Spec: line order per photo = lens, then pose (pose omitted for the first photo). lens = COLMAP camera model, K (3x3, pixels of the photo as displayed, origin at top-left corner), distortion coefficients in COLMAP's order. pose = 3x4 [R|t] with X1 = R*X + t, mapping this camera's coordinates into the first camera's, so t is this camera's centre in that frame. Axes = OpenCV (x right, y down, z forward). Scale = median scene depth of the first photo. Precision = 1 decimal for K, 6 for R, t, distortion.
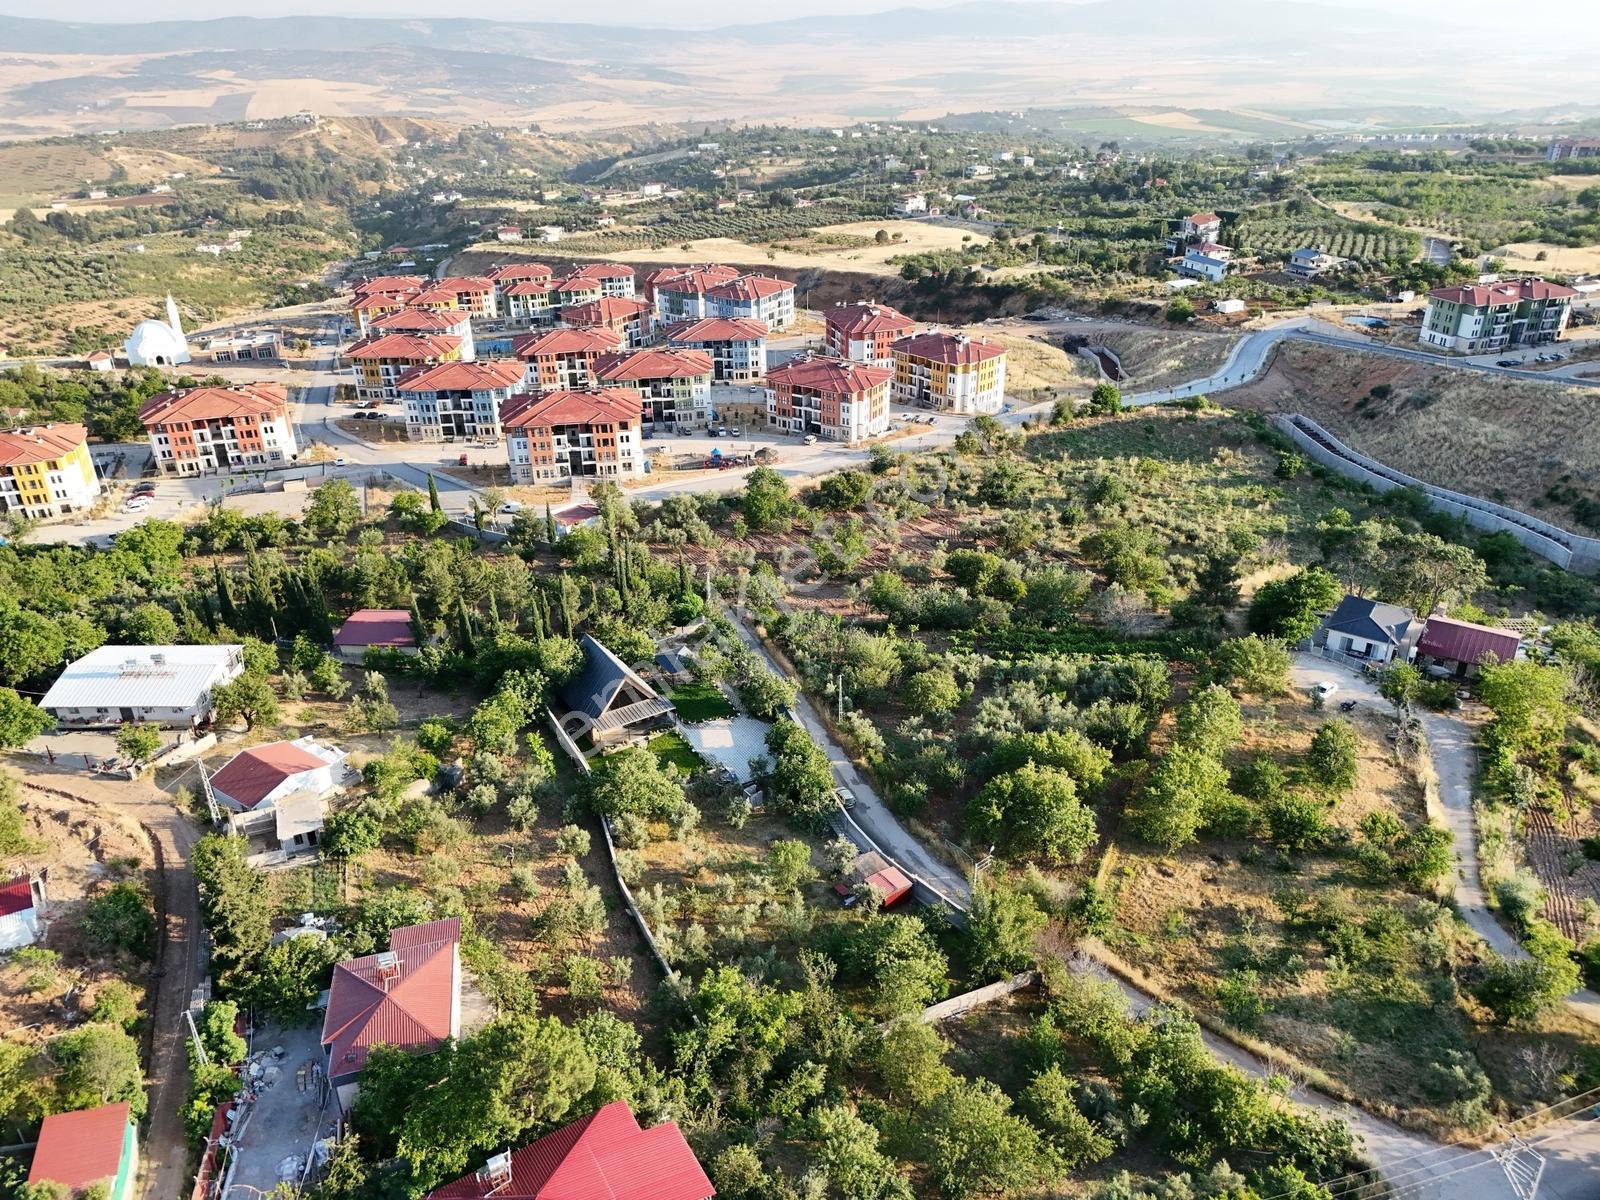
lens RADIAL K [[1184.8, 0, 798.8], [0, 1184.8, 600.5], [0, 0, 1]] dist [0.066907, -0.065769]
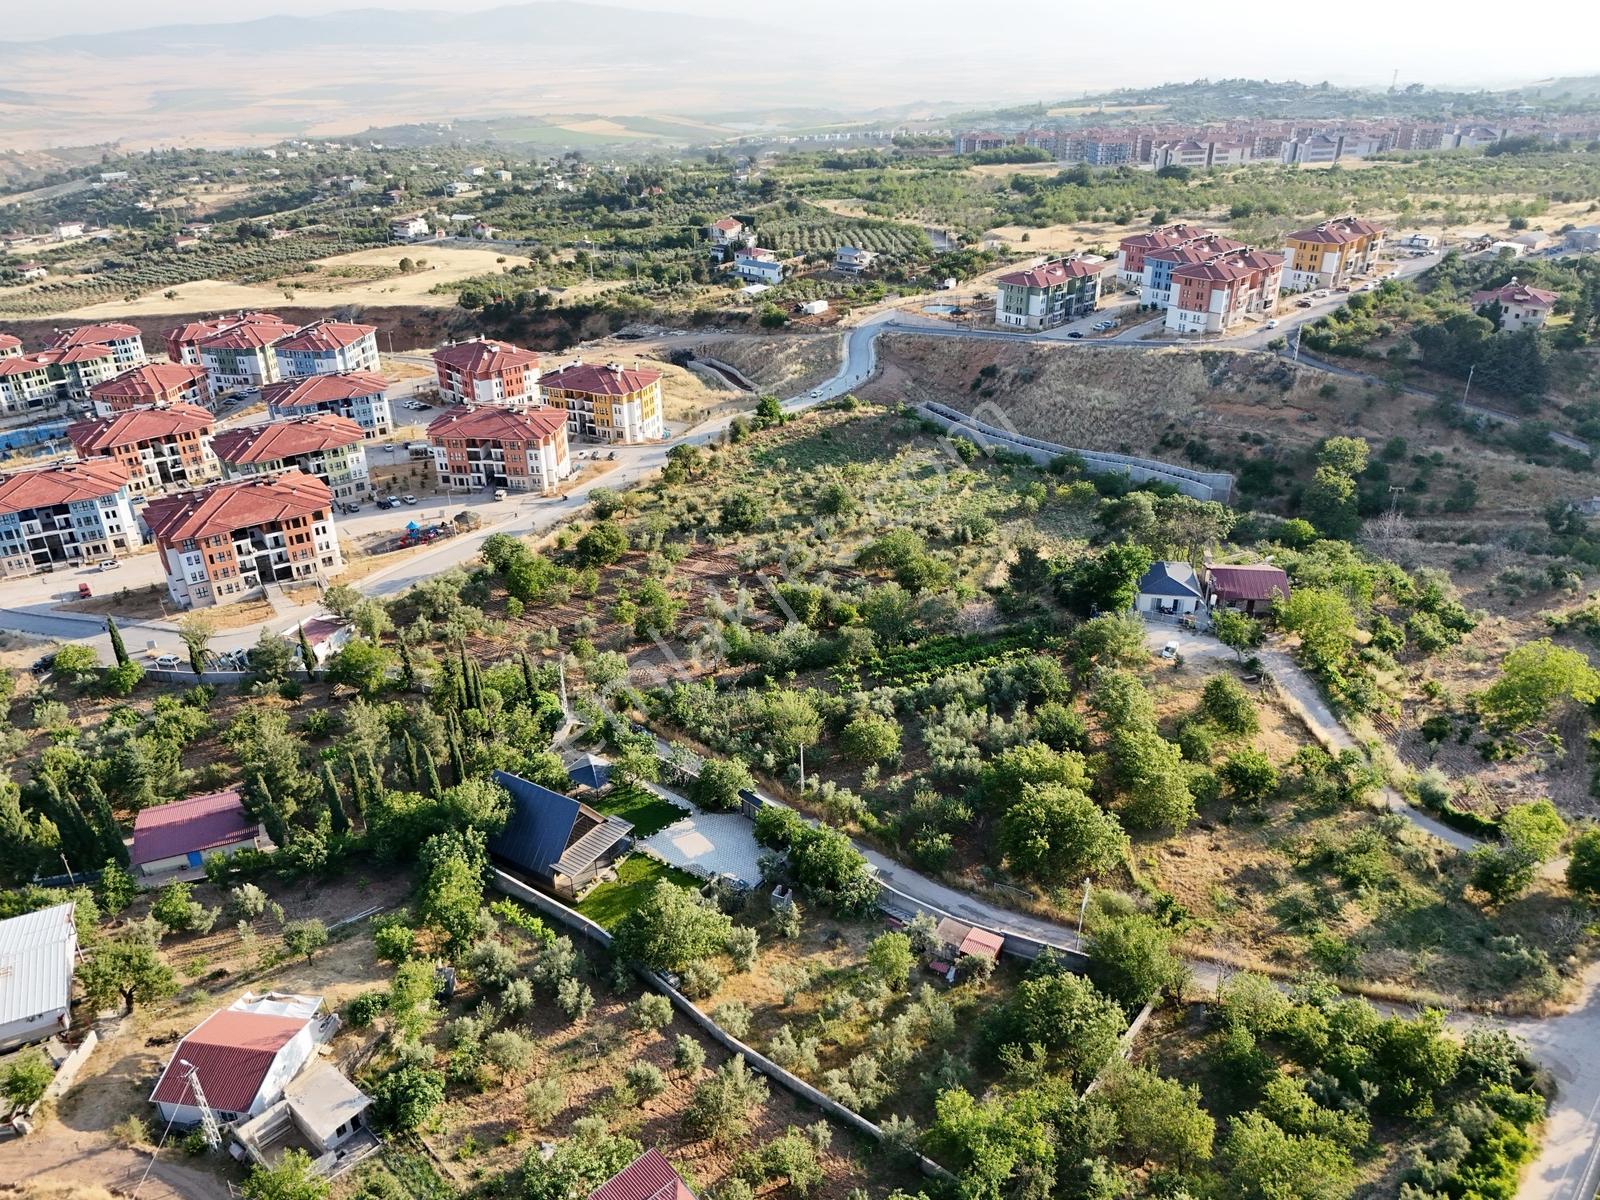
lens RADIAL K [[1180.2, 0, 798.7], [0, 1180.2, 606.1], [0, 0, 1]] dist [0.066264, -0.058487]
pose [[0.898403, -0.199692, 0.391147, -0.183134], [0.199998, 0.978962, 0.040427, -0.048534], [-0.390991, 0.041909, 0.919440, 0.076376]]
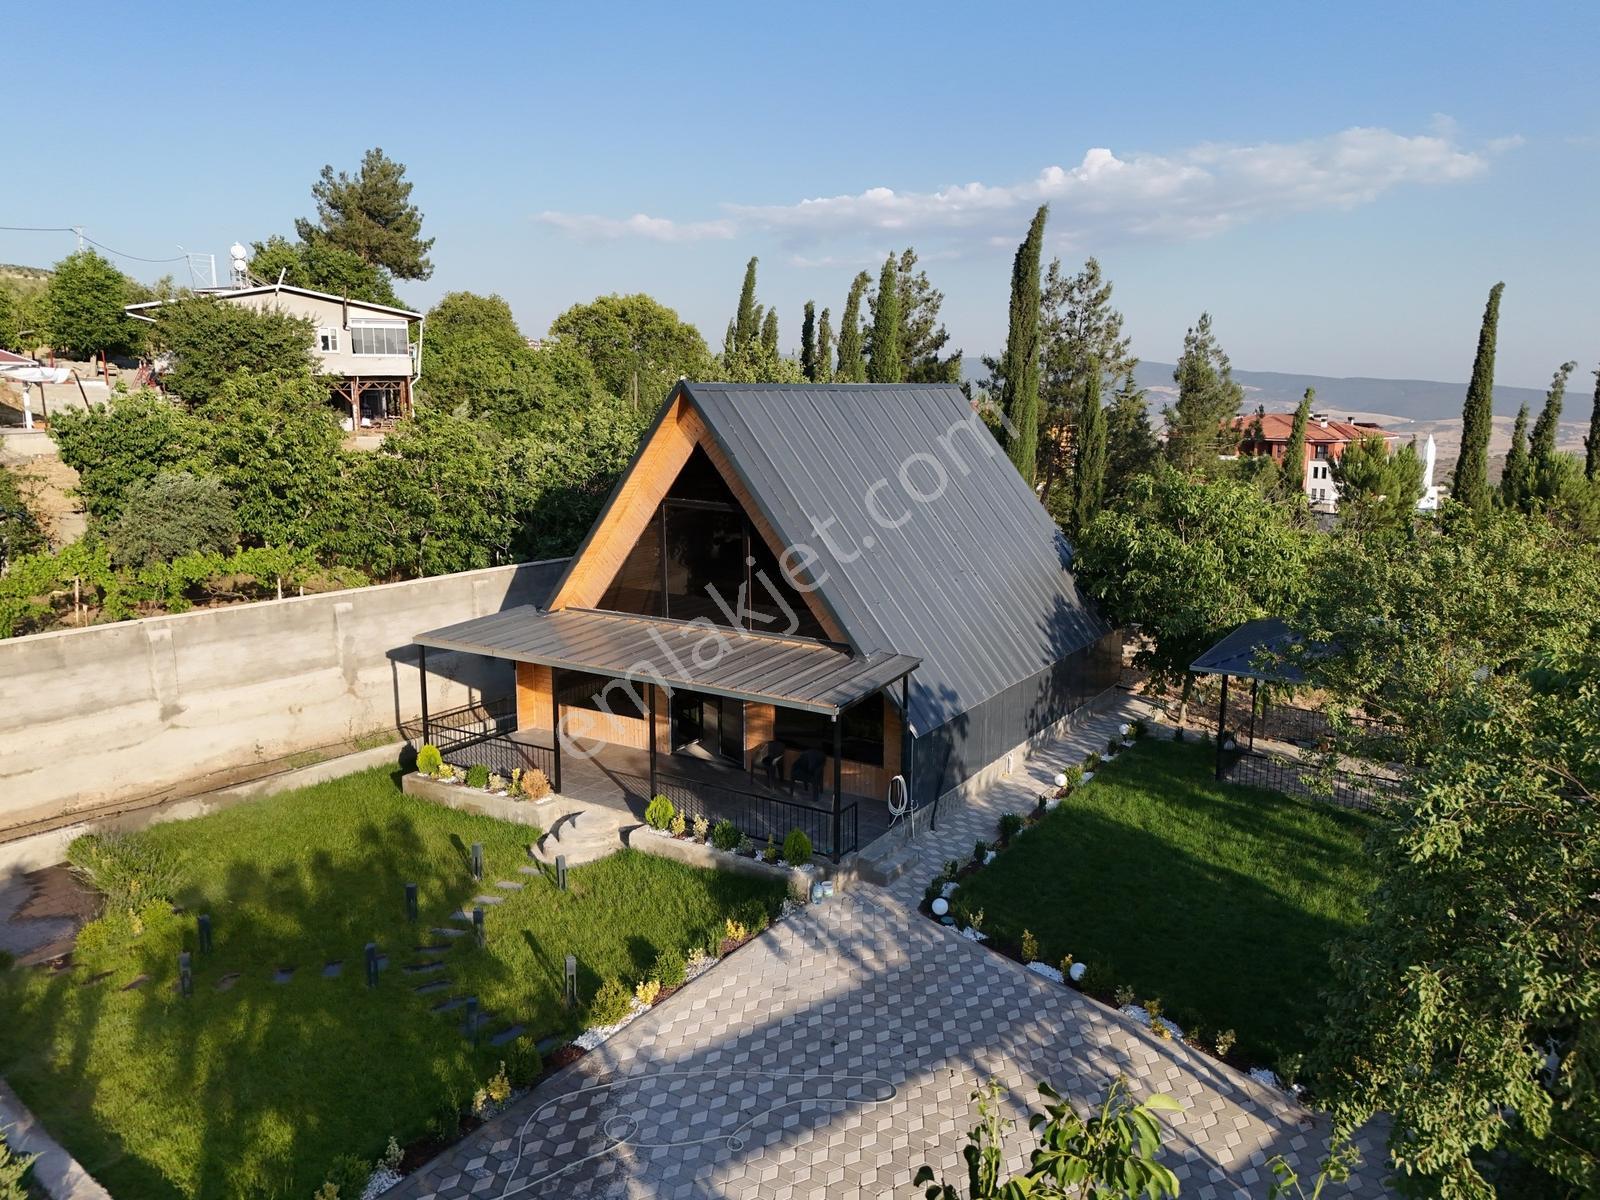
lens RADIAL K [[1180.2, 0, 798.7], [0, 1180.2, 606.1], [0, 0, 1]] dist [0.066264, -0.058487]
pose [[0.426709, 0.175912, -0.887116, 0.003957], [-0.419362, 0.907559, -0.021750, 0.050398], [0.801283, 0.381303, 0.461034, 0.555600]]
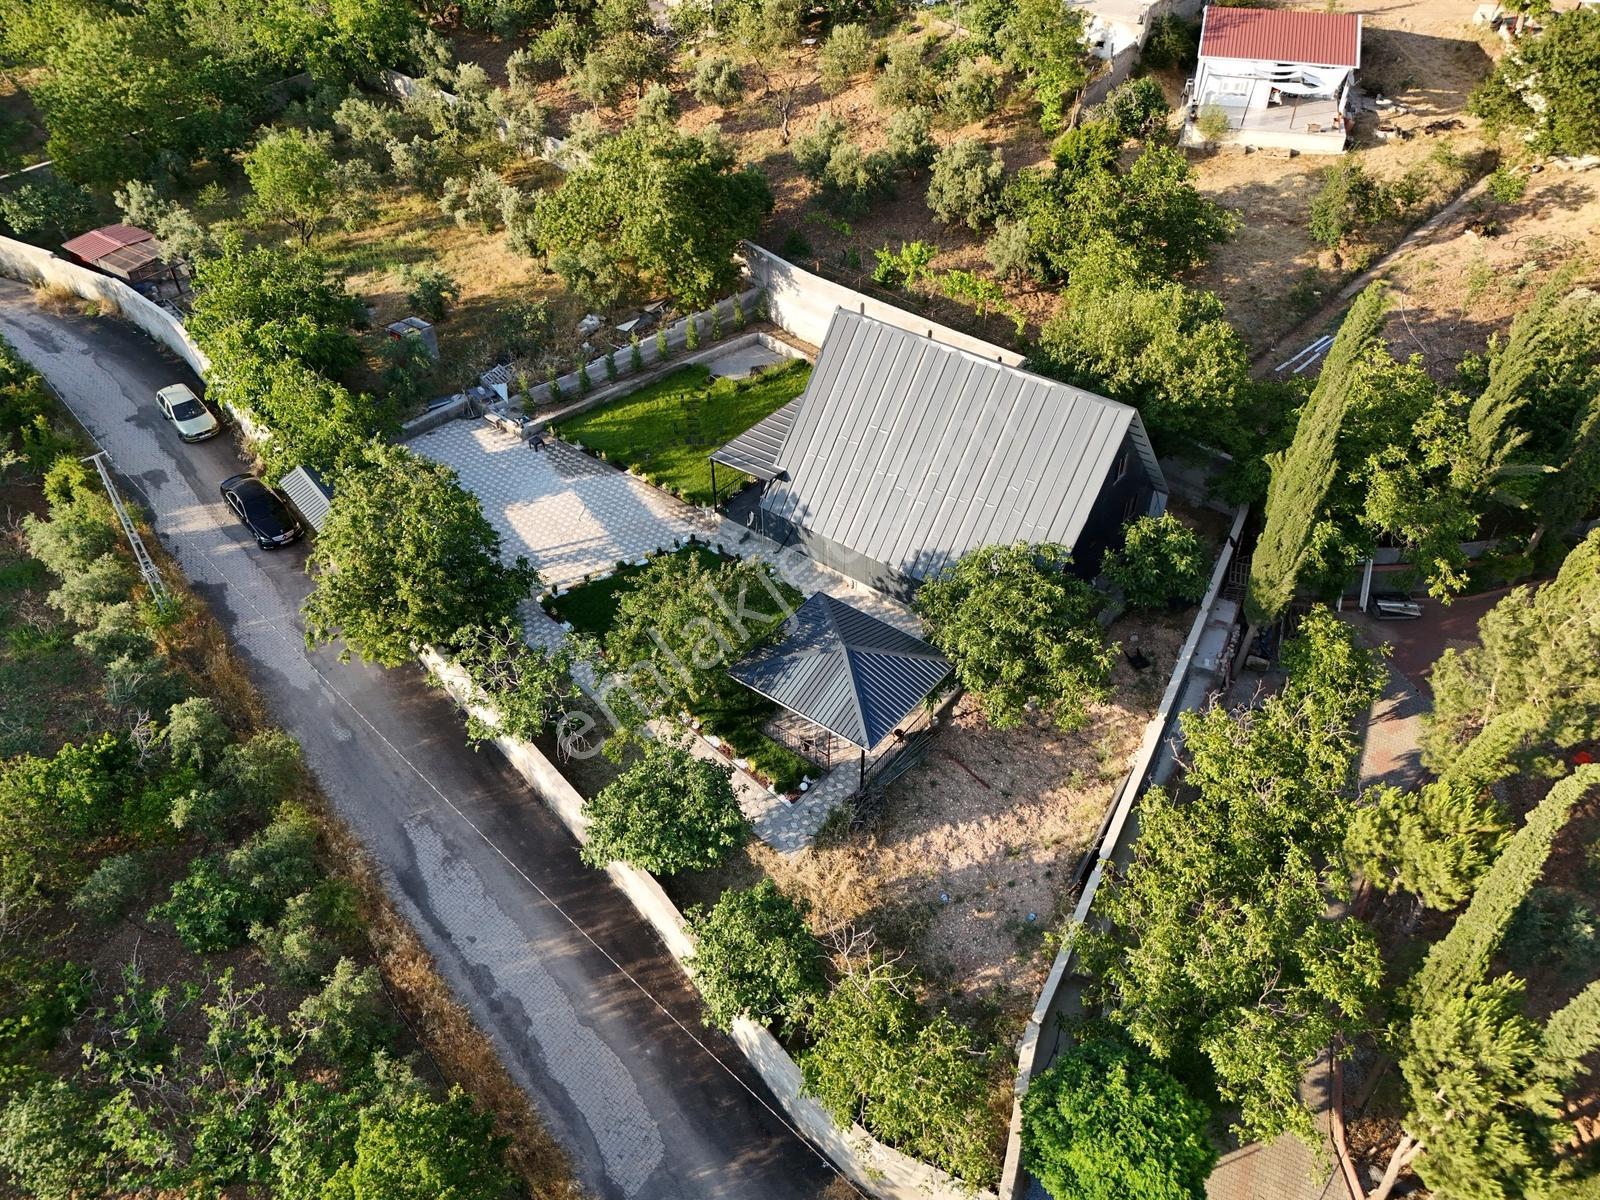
lens RADIAL K [[1184.8, 0, 798.8], [0, 1184.8, 600.5], [0, 0, 1]] dist [0.066907, -0.065769]
pose [[-0.942107, 0.230320, -0.243694, -0.022892], [-0.136314, 0.400930, 0.905910, -0.109740], [0.306354, 0.886684, -0.346323, 0.684614]]
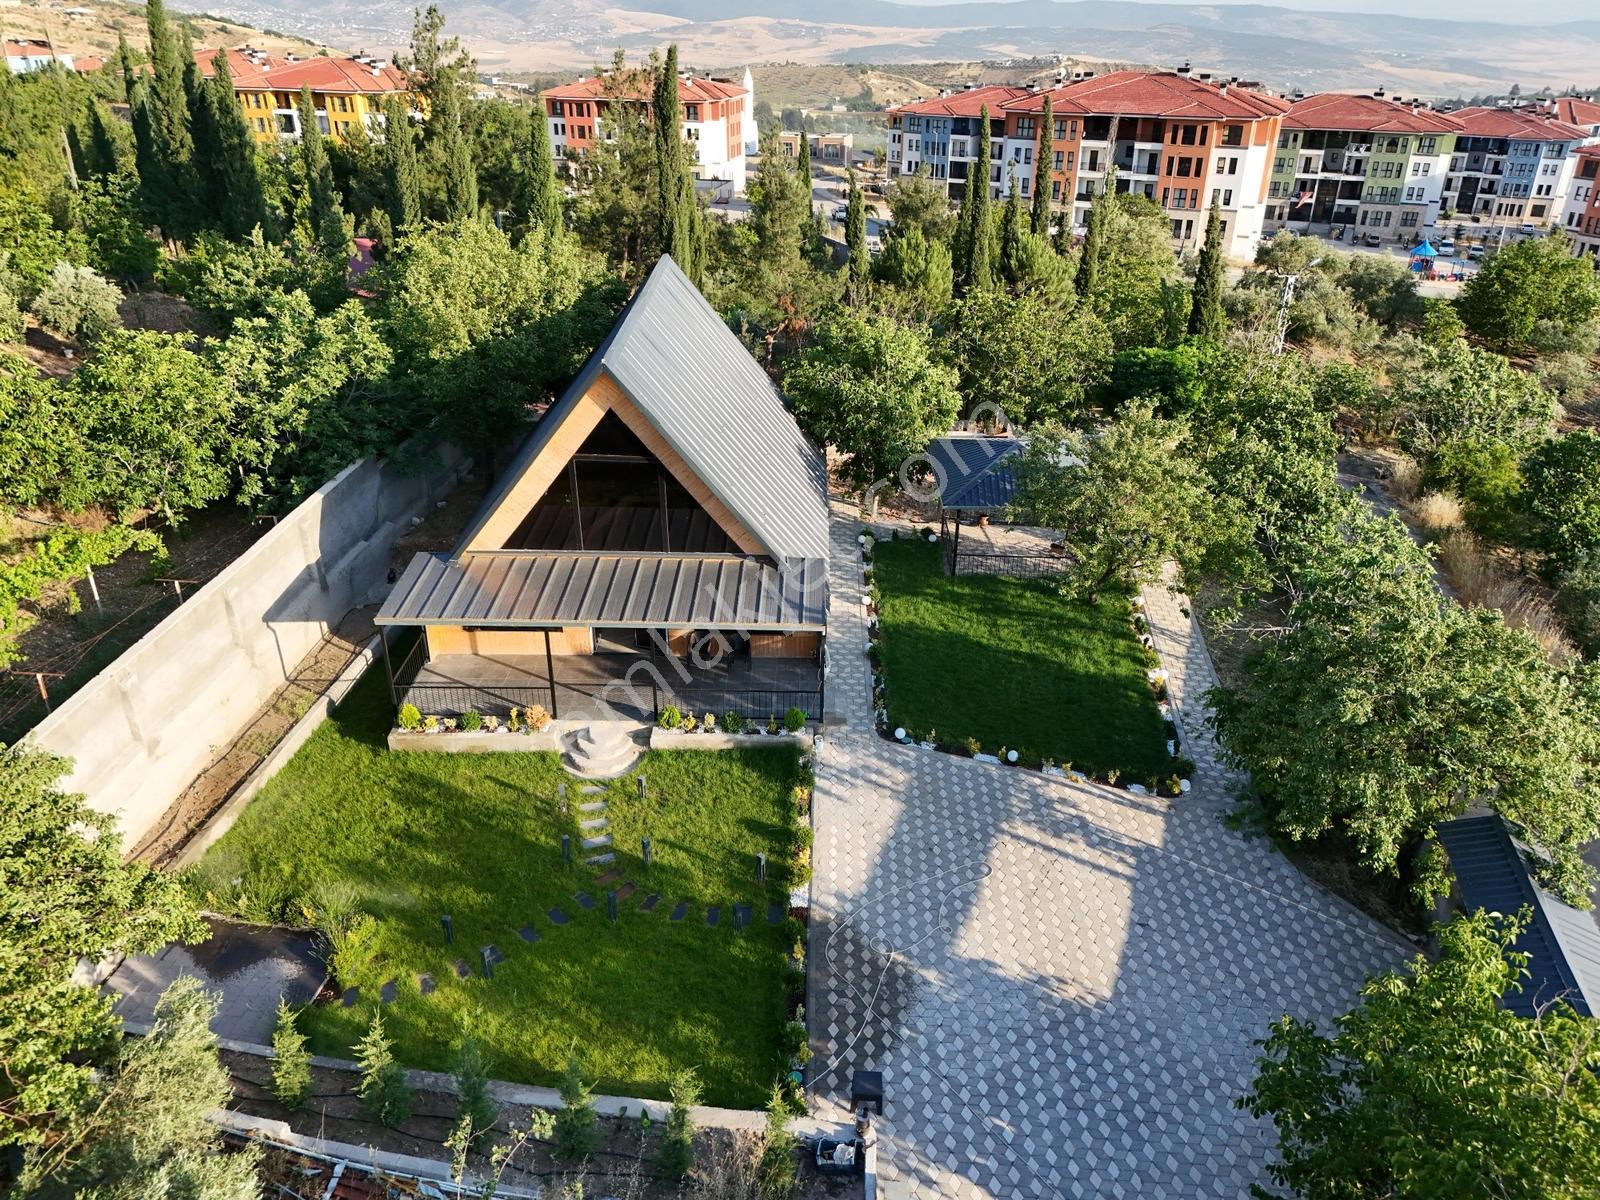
lens RADIAL K [[1182.5, 0, 799.2], [0, 1182.5, 596.6], [0, 0, 1]] dist [0.068209, -0.063090]
pose [[0.837428, 0.263467, -0.478852, -0.013025], [-0.263450, 0.962224, 0.068693, 0.044426], [0.478861, 0.068629, 0.875204, 0.499797]]
